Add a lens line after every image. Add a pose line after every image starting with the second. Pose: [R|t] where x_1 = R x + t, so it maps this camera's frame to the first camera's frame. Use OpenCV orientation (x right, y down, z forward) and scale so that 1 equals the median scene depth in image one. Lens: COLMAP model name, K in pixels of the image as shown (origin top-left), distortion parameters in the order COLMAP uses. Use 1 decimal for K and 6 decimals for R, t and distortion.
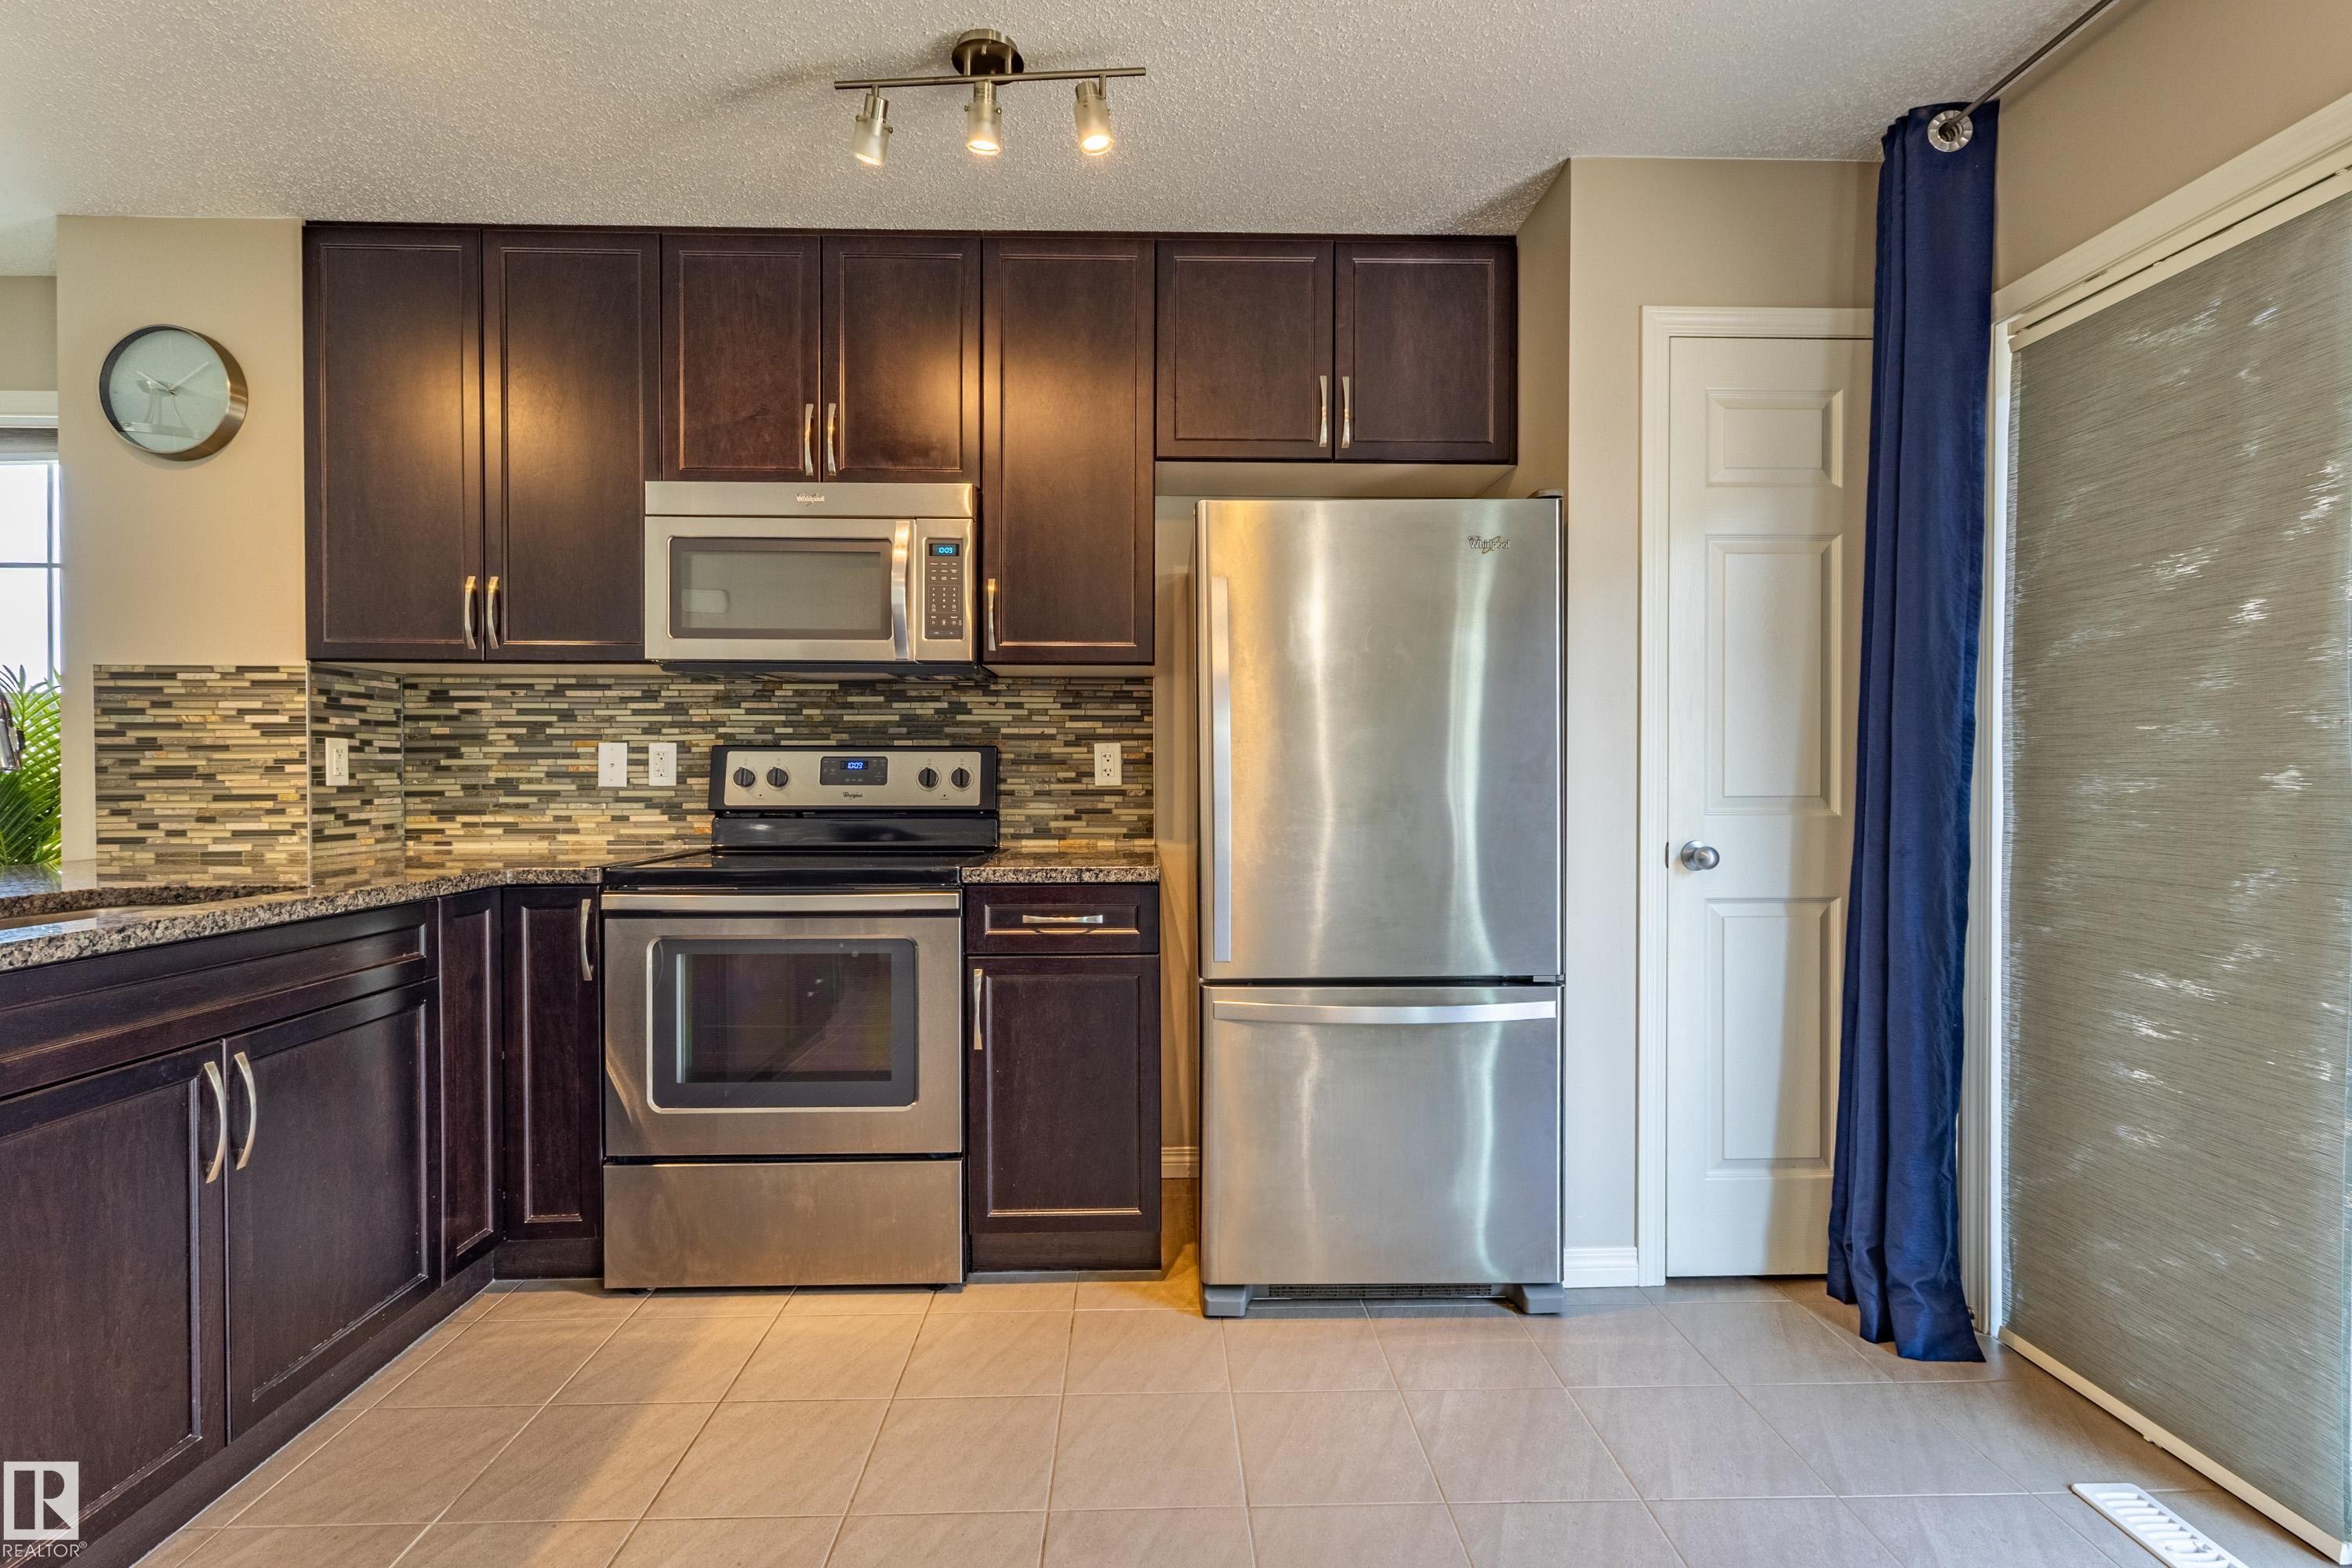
lens RADIAL K [[1088.0, 0, 1178.8], [0, 1088.0, 783.0], [0, 0, 1]] dist [0.003358, 0.002018]
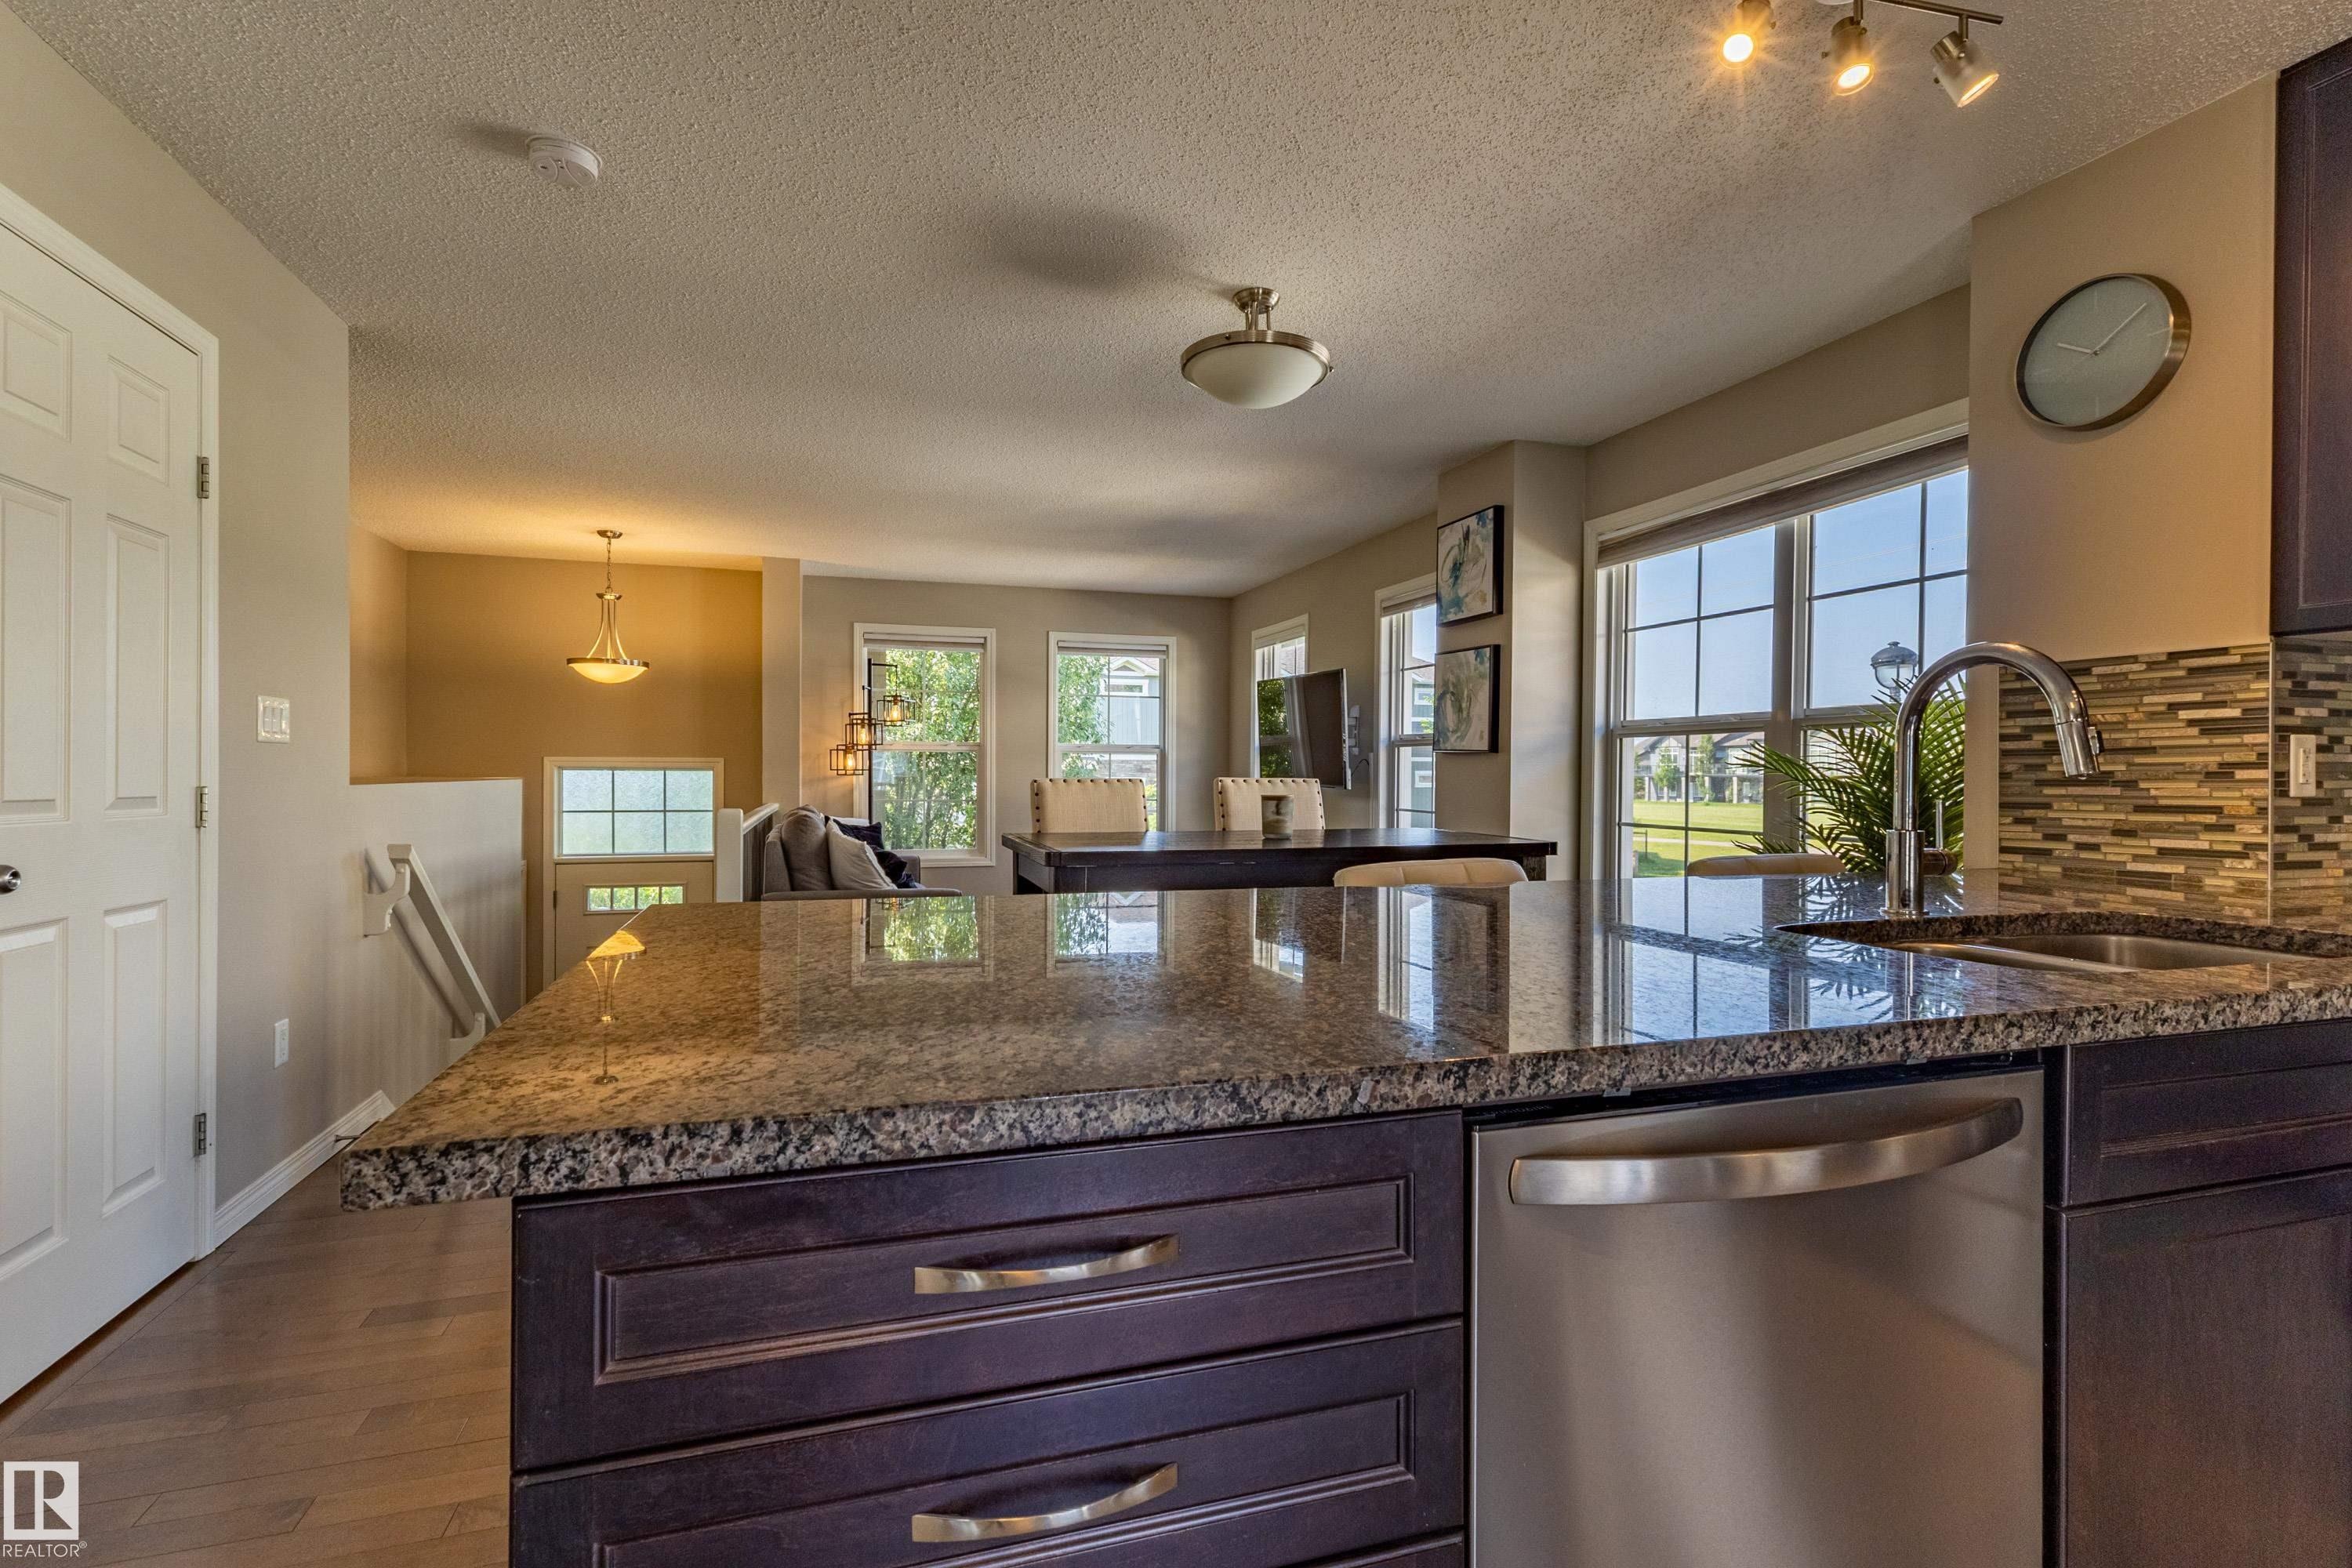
lens RADIAL K [[1088.0, 0, 1173.4], [0, 1088.0, 782.8], [0, 0, 1]] dist [0.003358, 0.002018]
pose [[0.277598, 0.008575, -0.960659, -0.265499], [-0.013811, 0.999892, 0.004934, -0.000277], [0.960598, 0.011898, 0.277687, 0.031027]]
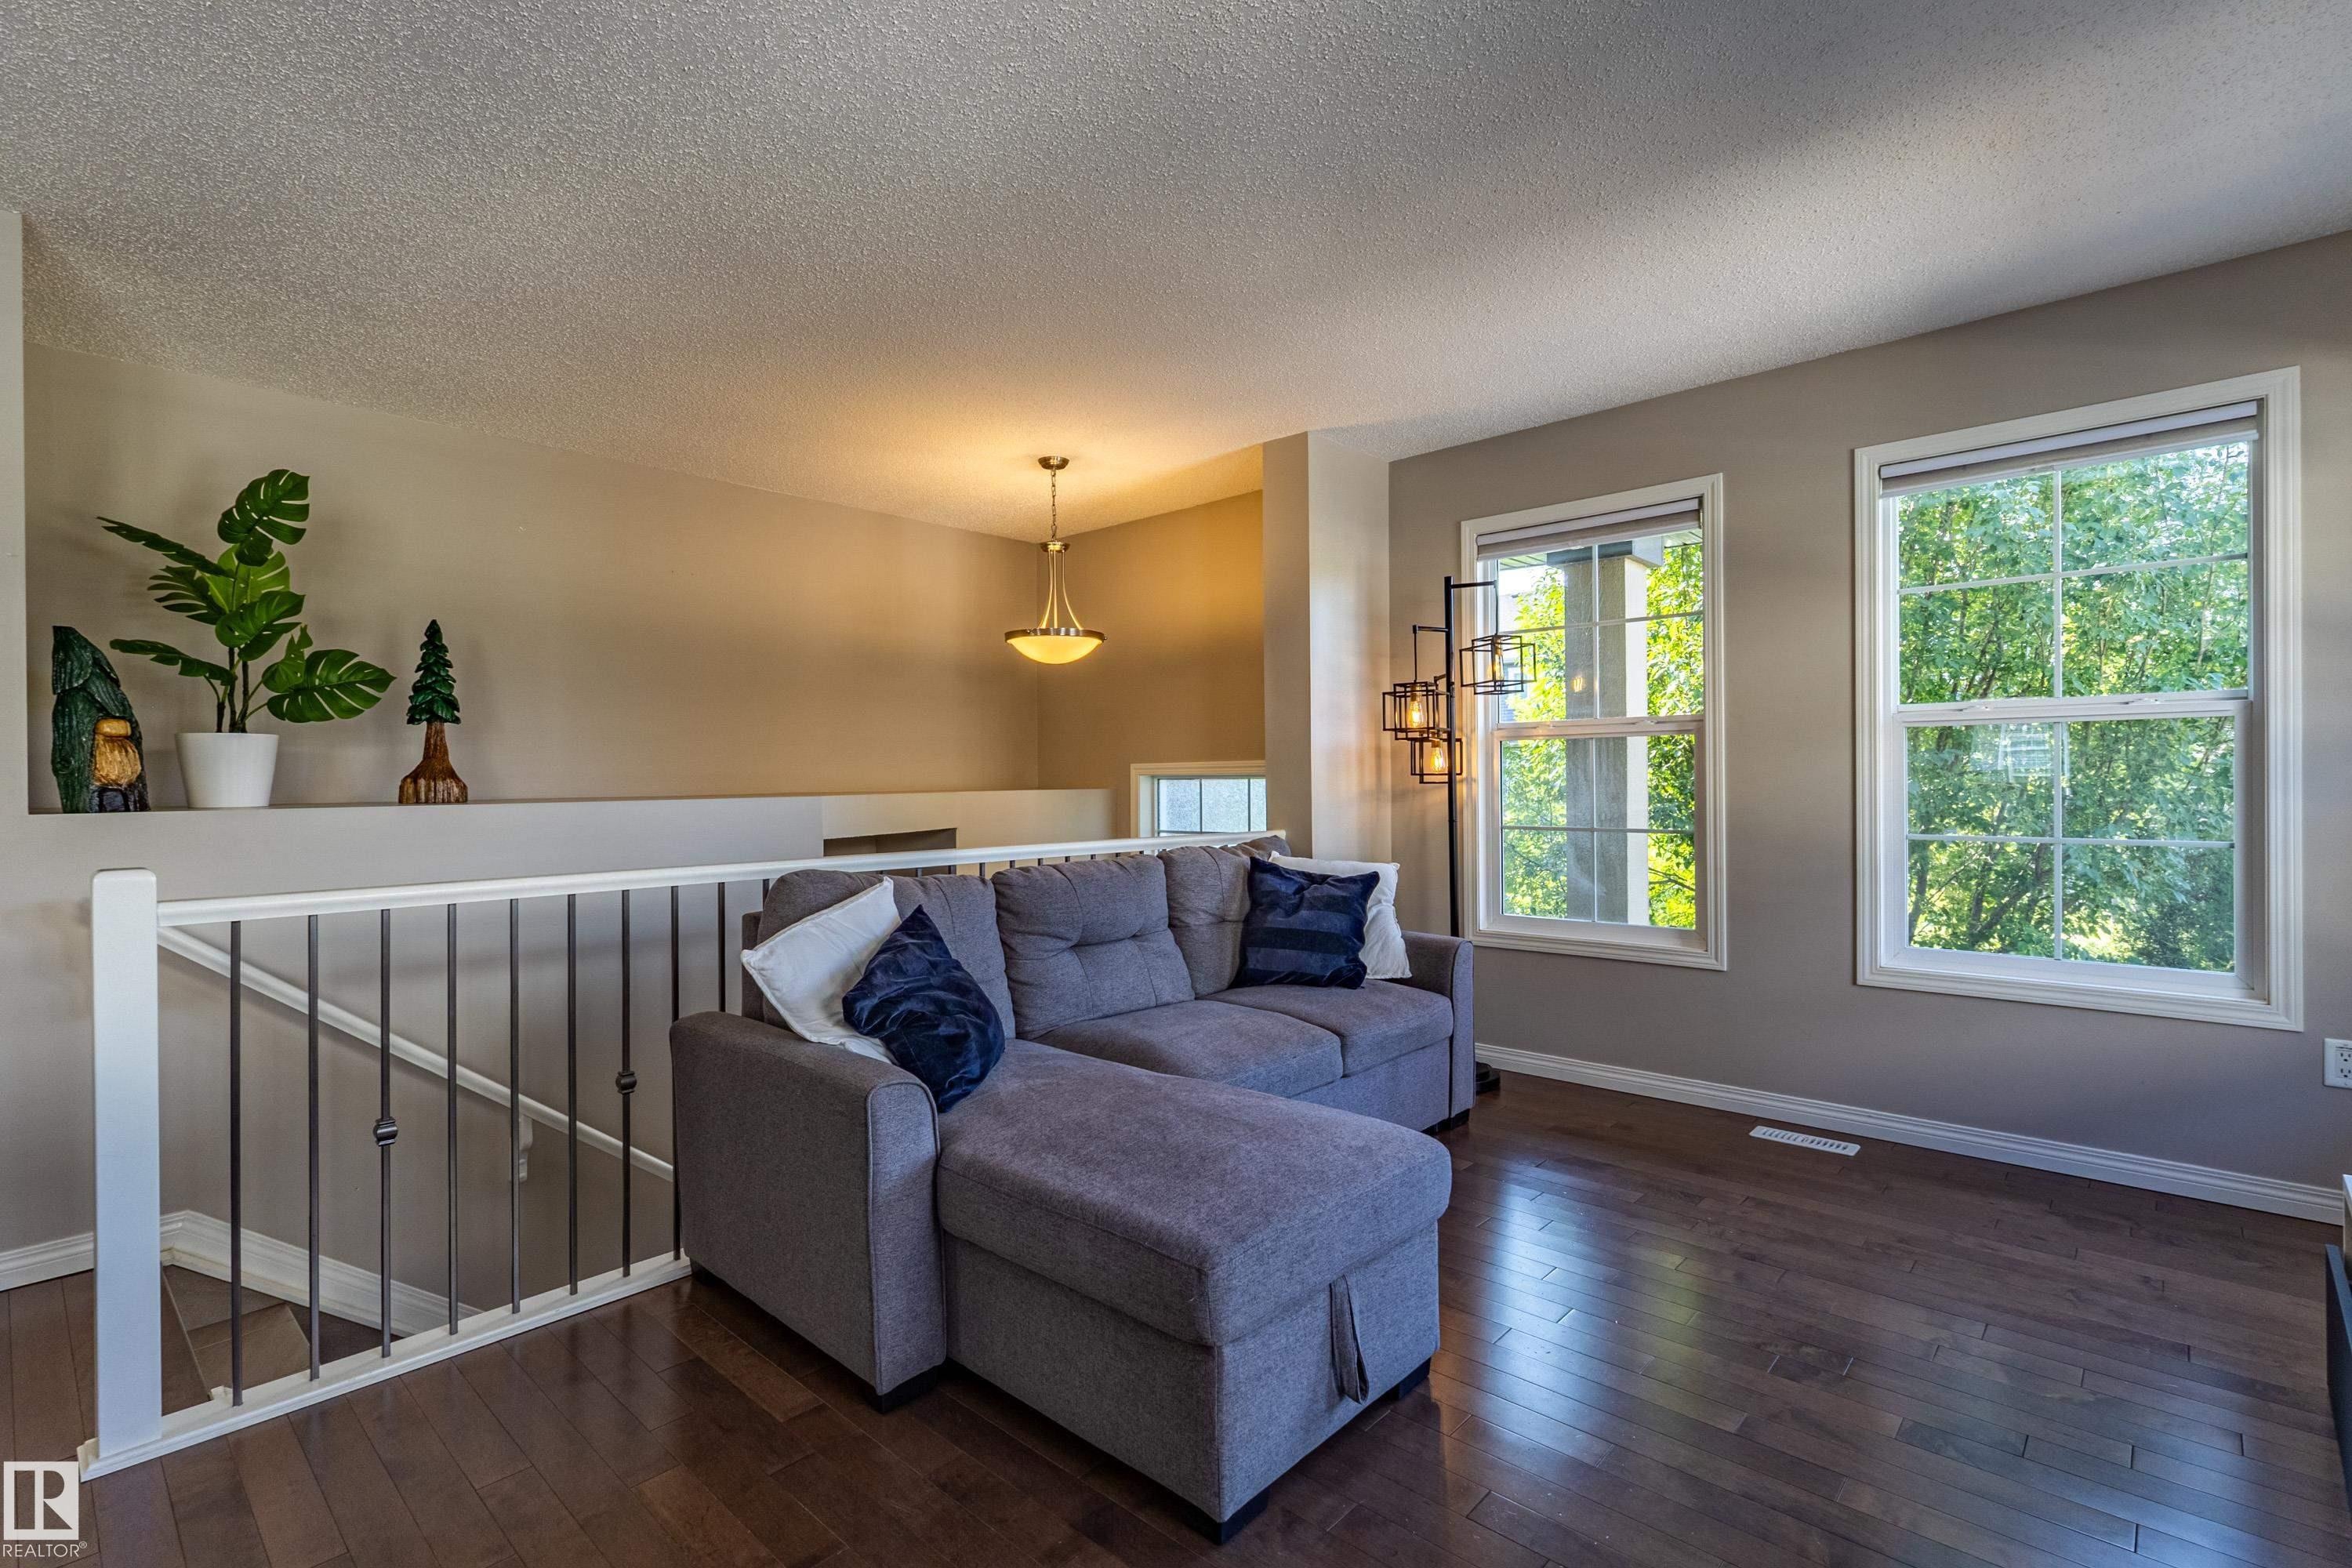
lens RADIAL K [[1088.0, 0, 1173.8], [0, 1088.0, 785.0], [0, 0, 1]] dist [0.003358, 0.002018]
pose [[-0.695901, 0.011720, -0.718043, -1.730594], [0.003464, 0.999910, 0.012964, -0.013696], [0.718130, 0.006534, -0.695878, 0.850728]]
